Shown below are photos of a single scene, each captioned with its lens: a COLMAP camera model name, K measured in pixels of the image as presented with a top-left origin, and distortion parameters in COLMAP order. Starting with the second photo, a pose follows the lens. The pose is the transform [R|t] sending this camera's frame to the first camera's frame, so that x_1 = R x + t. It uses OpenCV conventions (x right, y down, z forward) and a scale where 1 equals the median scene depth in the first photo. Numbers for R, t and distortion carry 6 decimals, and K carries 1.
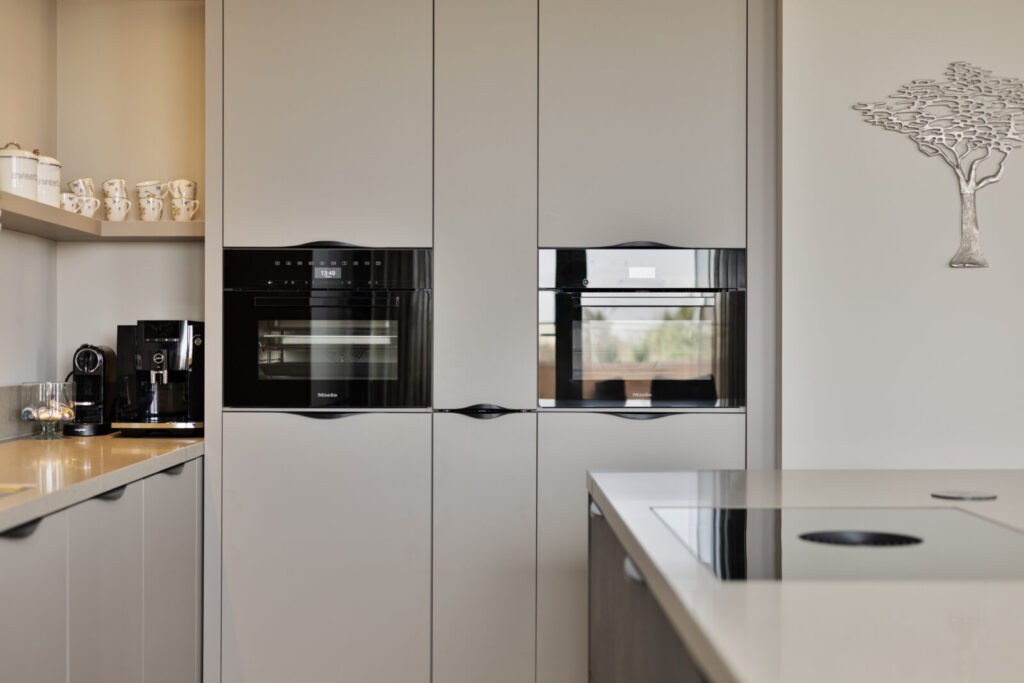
lens RADIAL K [[1415.8, 0, 512.0], [0, 1415.8, 341.5], [0, 0, 1]] dist [-0.001899, 0.025089]
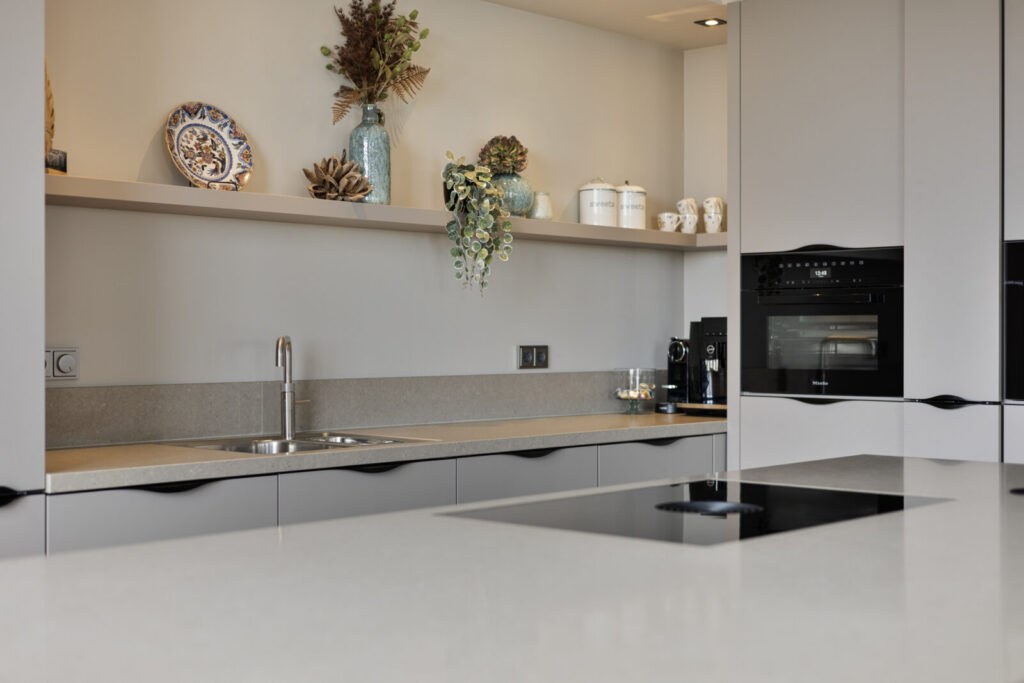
lens RADIAL K [[1415.8, 0, 512.0], [0, 1415.8, 341.5], [0, 0, 1]] dist [-0.001899, 0.025089]
pose [[0.728354, 0.000512, -0.685201, 0.444655], [0.002724, 0.999990, 0.003643, 0.000464], [0.685195, -0.004520, 0.728345, 0.029409]]
